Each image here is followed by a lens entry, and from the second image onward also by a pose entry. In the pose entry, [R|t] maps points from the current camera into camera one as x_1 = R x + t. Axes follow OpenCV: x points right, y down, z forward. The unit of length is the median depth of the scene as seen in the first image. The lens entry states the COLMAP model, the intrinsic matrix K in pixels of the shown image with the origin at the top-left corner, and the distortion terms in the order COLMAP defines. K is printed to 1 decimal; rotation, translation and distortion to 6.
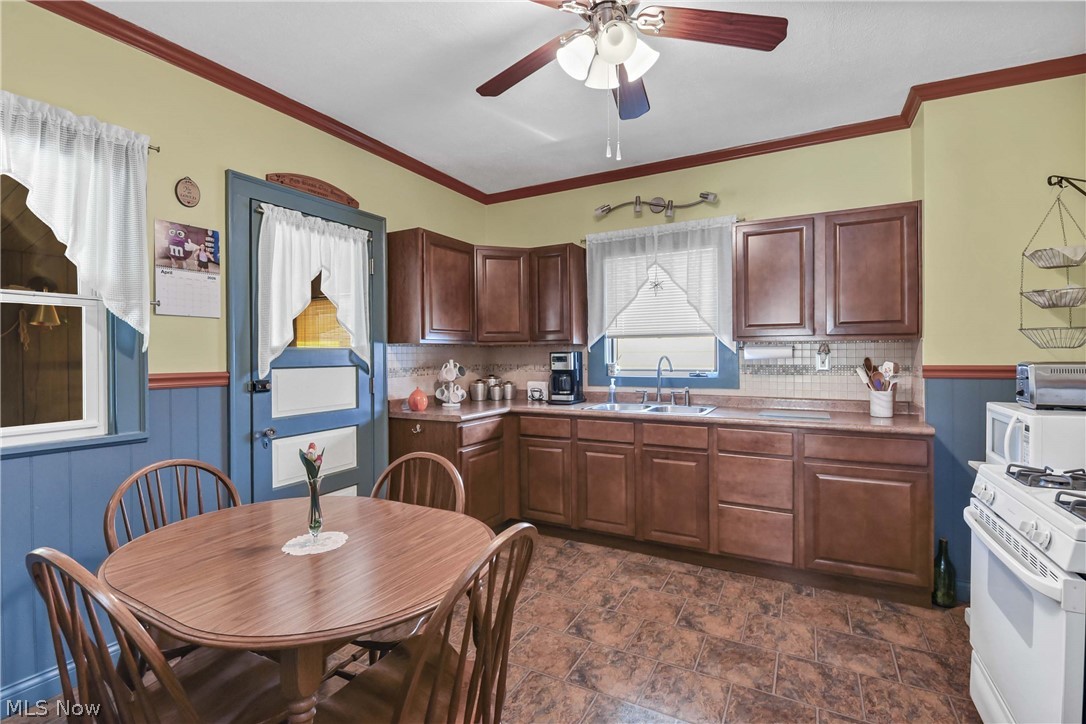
lens RADIAL K [[490.8, 0, 540.4], [0, 490.8, 356.2], [0, 0, 1]] dist [-0.003311, -0.011029]
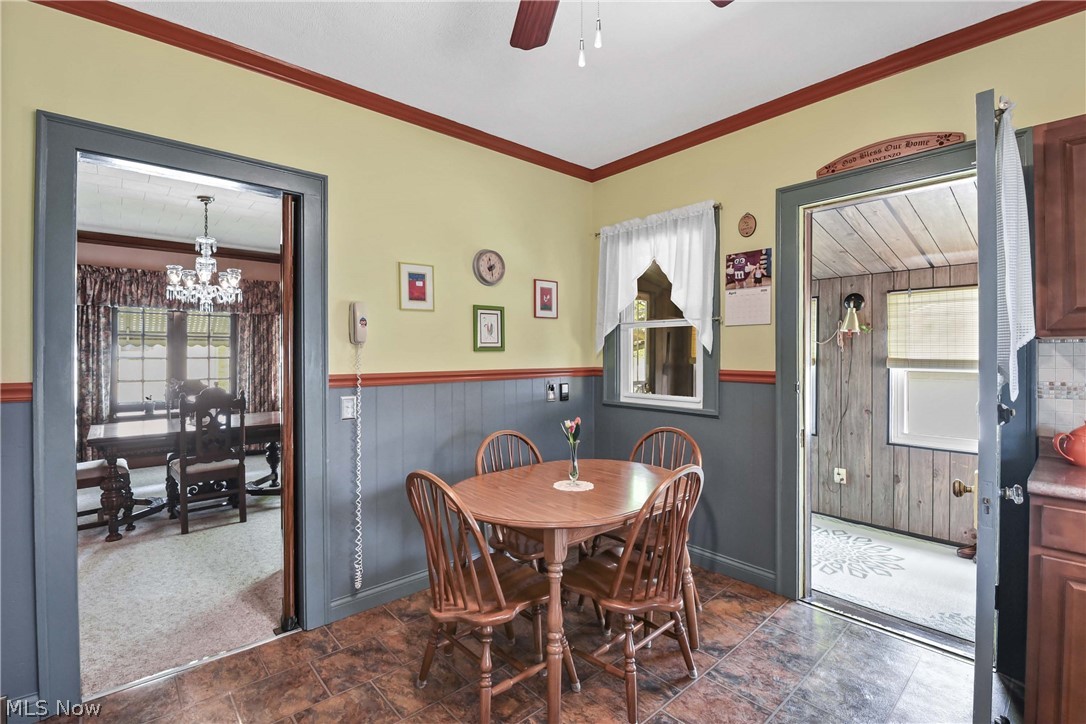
lens RADIAL K [[490.8, 0, 540.4], [0, 490.8, 356.2], [0, 0, 1]] dist [-0.003311, -0.011029]
pose [[-0.337127, 0.007815, -0.941427, 0.458275], [-0.003854, 0.999946, 0.009682, -0.009270], [0.941451, 0.006893, -0.337079, 0.674829]]
